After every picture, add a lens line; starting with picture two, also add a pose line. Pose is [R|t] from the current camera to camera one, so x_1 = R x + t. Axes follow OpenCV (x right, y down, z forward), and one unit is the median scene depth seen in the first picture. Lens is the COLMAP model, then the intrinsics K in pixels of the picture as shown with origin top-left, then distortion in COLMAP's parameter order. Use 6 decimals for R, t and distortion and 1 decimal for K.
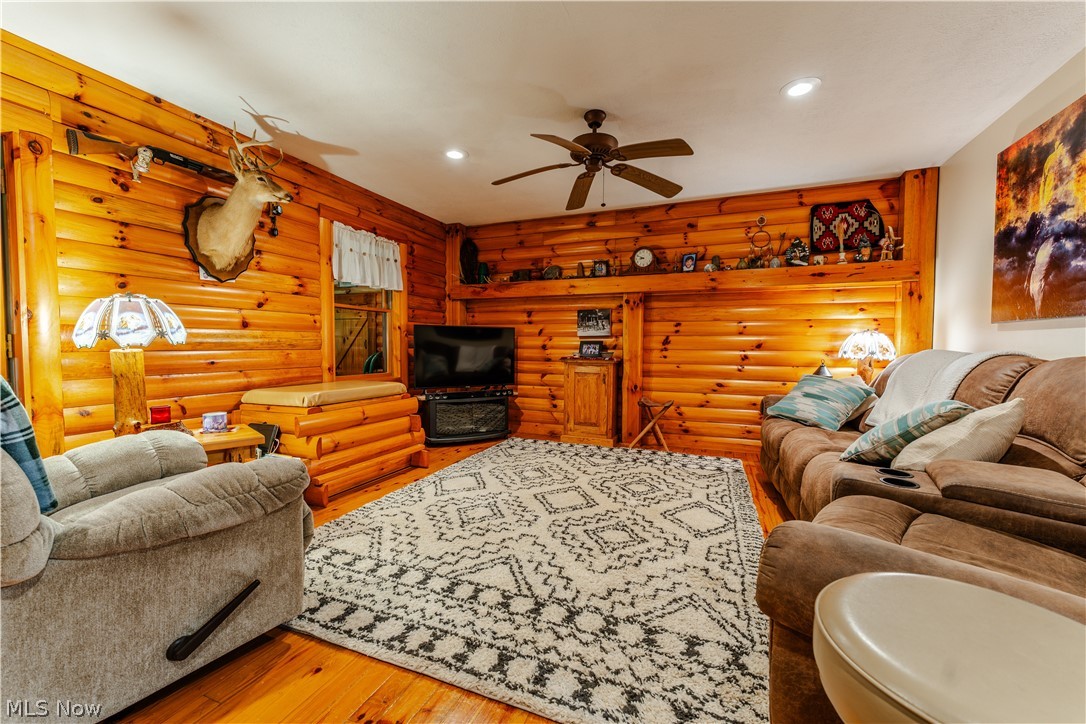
lens RADIAL K [[441.8, 0, 541.9], [0, 441.8, 358.2], [0, 0, 1]] dist [0.002375, 0.000051]
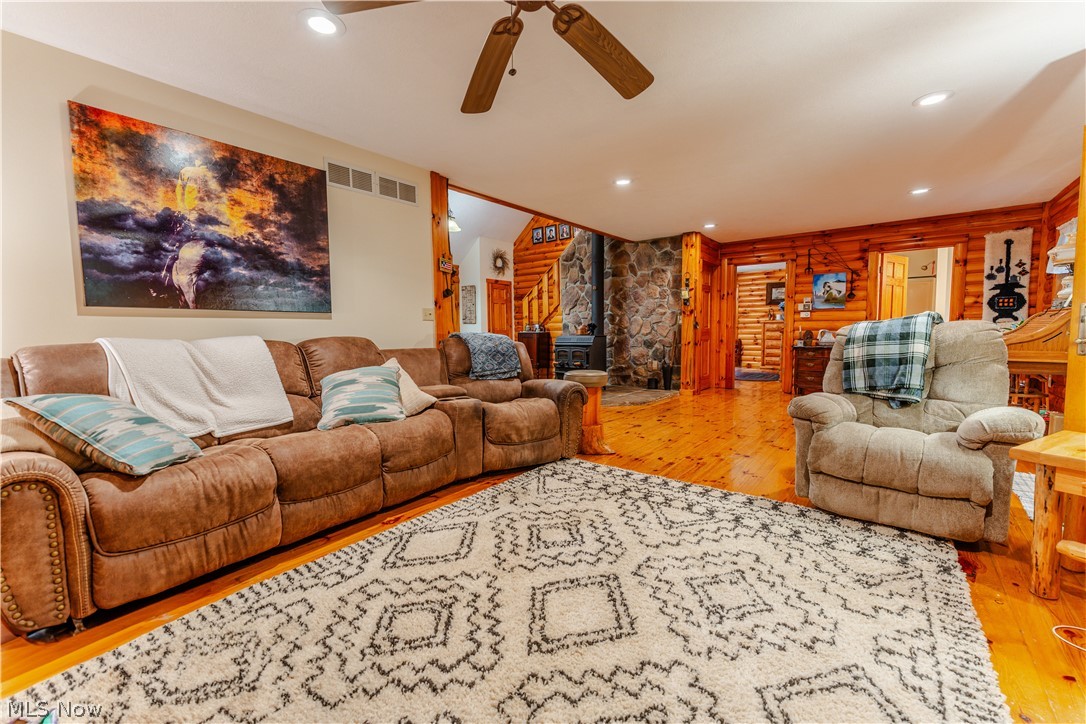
lens RADIAL K [[441.8, 0, 546.8], [0, 441.8, 360.6], [0, 0, 1]] dist [0.002375, 0.000051]
pose [[-0.962399, -0.014270, 0.271266, -0.072227], [0.013792, 0.994764, 0.101262, -0.063480], [-0.271291, 0.101196, -0.957163, 2.028351]]
